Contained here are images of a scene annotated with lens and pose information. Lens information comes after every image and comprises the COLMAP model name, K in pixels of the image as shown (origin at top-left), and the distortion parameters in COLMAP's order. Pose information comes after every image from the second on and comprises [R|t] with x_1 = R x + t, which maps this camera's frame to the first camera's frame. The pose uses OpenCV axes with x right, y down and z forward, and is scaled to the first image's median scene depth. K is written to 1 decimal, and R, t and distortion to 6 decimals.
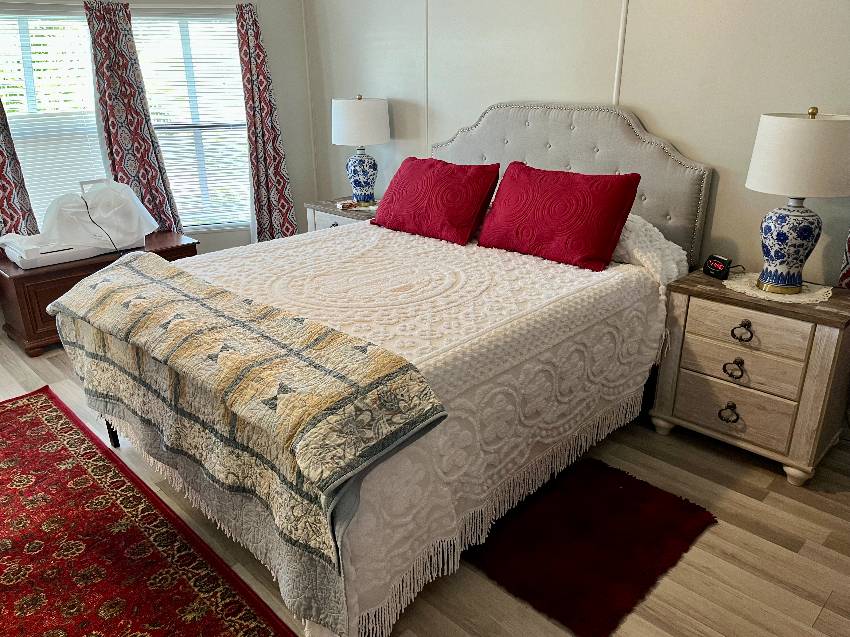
lens RADIAL K [[649.1, 0, 421.5], [0, 649.1, 318.2], [0, 0, 1]] dist [0.076854, -0.118200]
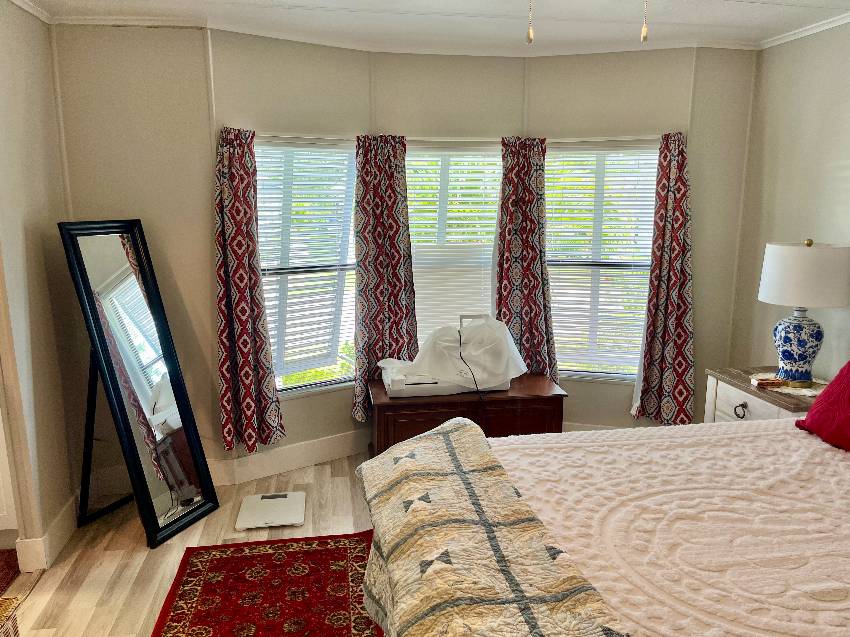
lens RADIAL K [[649.1, 0, 421.5], [0, 649.1, 318.2], [0, 0, 1]] dist [0.076854, -0.118200]
pose [[0.807066, 0.112576, -0.579631, -0.008176], [-0.213126, 0.971019, -0.108161, -0.079111], [0.550656, 0.210828, 0.807669, 0.175125]]
